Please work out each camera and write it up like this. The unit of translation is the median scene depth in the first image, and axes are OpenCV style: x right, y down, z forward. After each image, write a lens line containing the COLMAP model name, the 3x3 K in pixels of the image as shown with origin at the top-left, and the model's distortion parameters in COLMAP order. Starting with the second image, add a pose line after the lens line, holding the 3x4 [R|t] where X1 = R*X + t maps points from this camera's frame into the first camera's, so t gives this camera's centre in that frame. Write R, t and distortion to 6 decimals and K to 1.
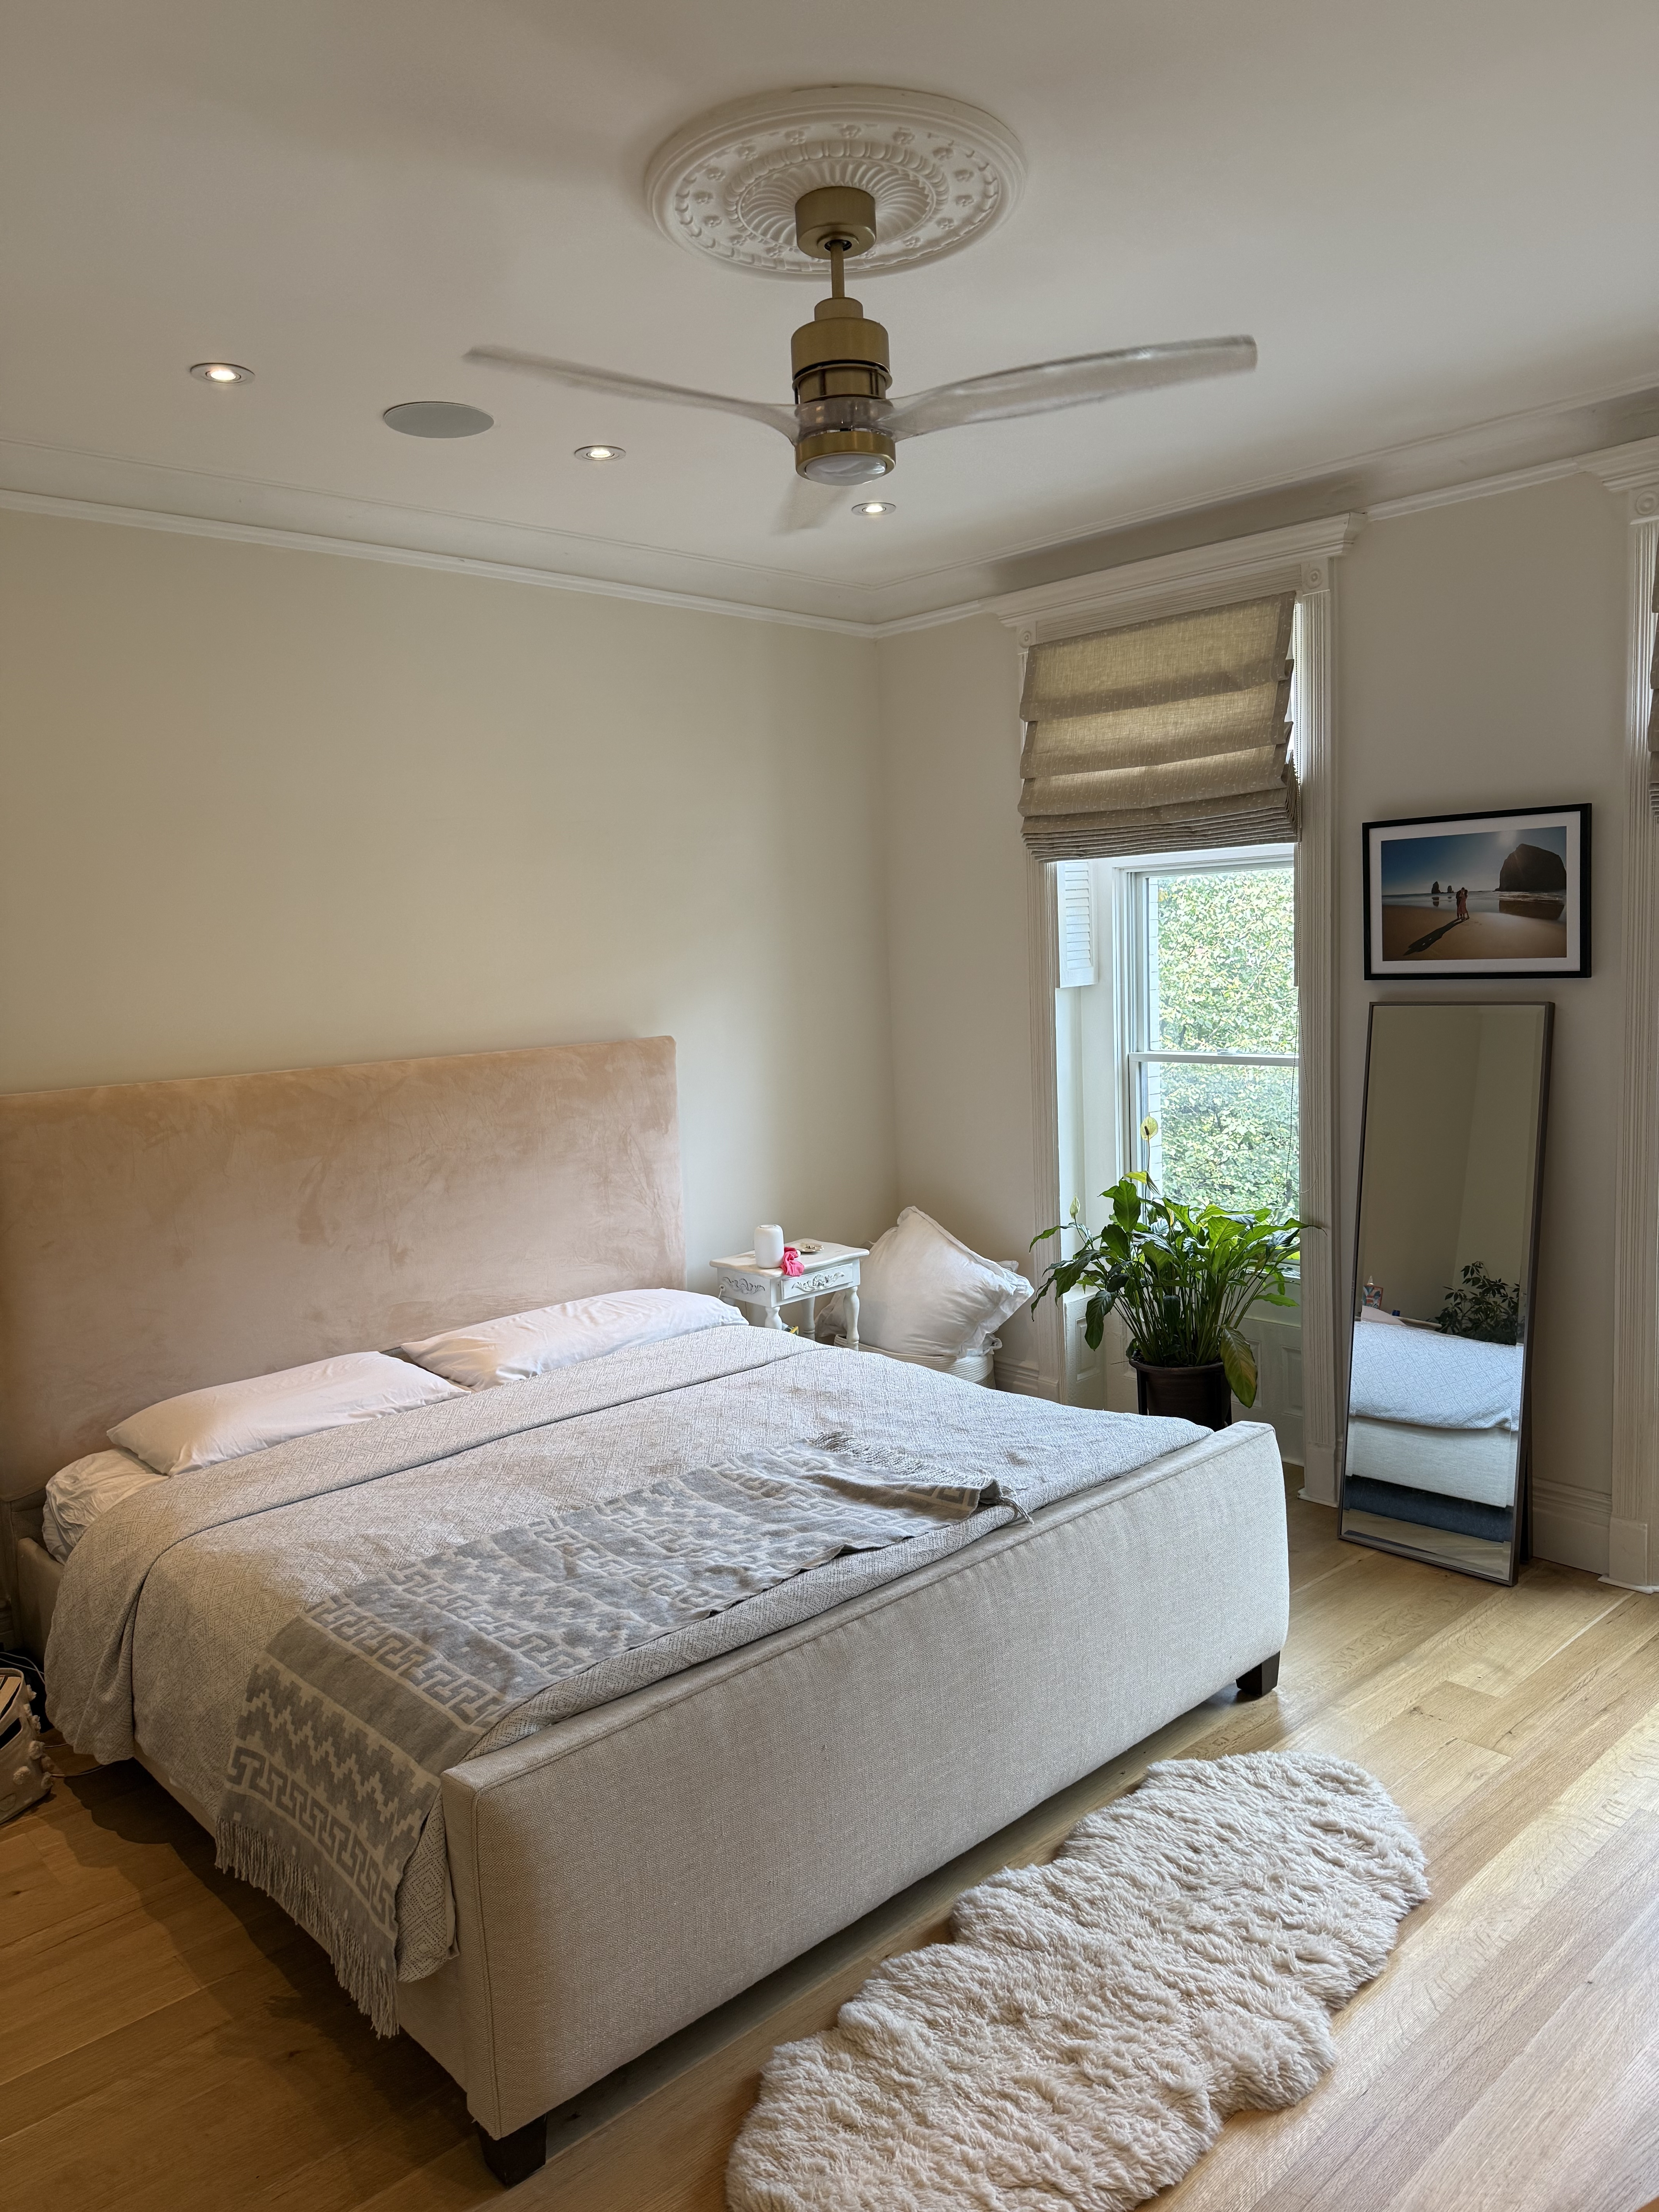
lens RADIAL K [[1562.4, 0, 830.3], [0, 1562.4, 1118.6], [0, 0, 1]] dist [0.114657, -0.192921]
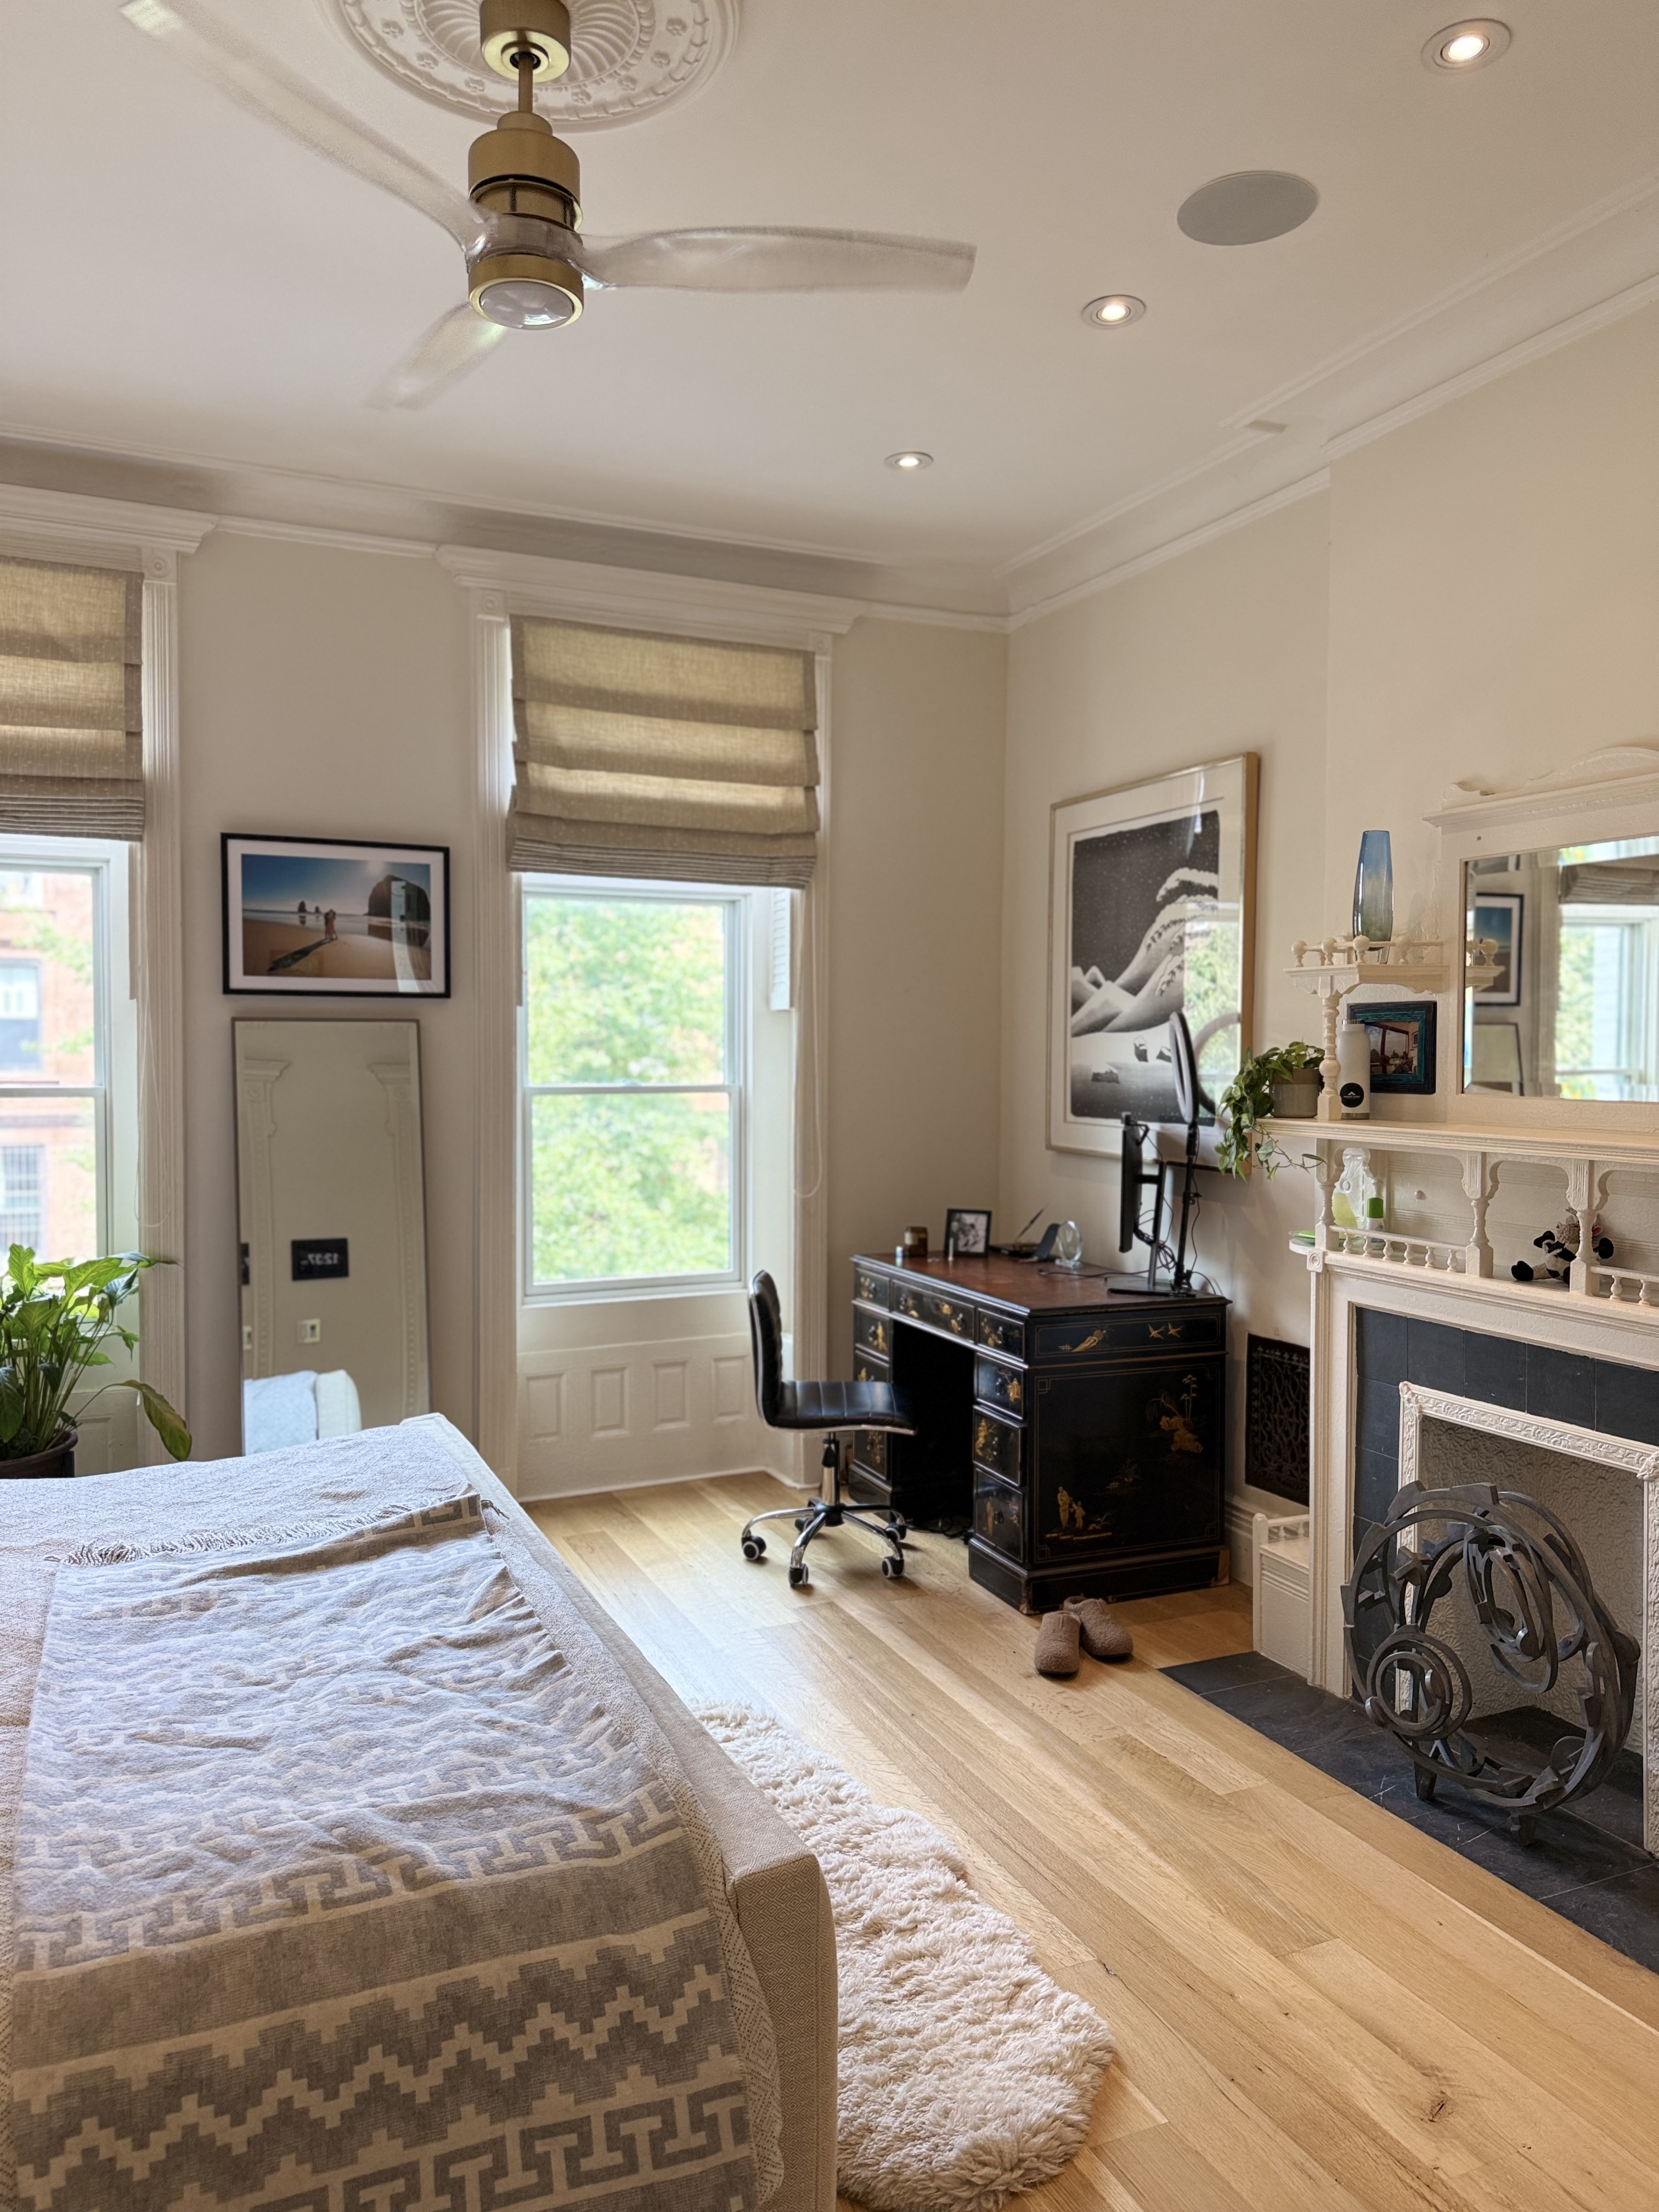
lens RADIAL K [[1562.4, 0, 830.3], [0, 1562.4, 1118.6], [0, 0, 1]] dist [0.114657, -0.192921]
pose [[0.318228, -0.005383, 0.947999, -0.528145], [0.092115, 0.995428, -0.025269, 0.052816], [-0.943528, 0.095366, 0.317269, 0.403911]]
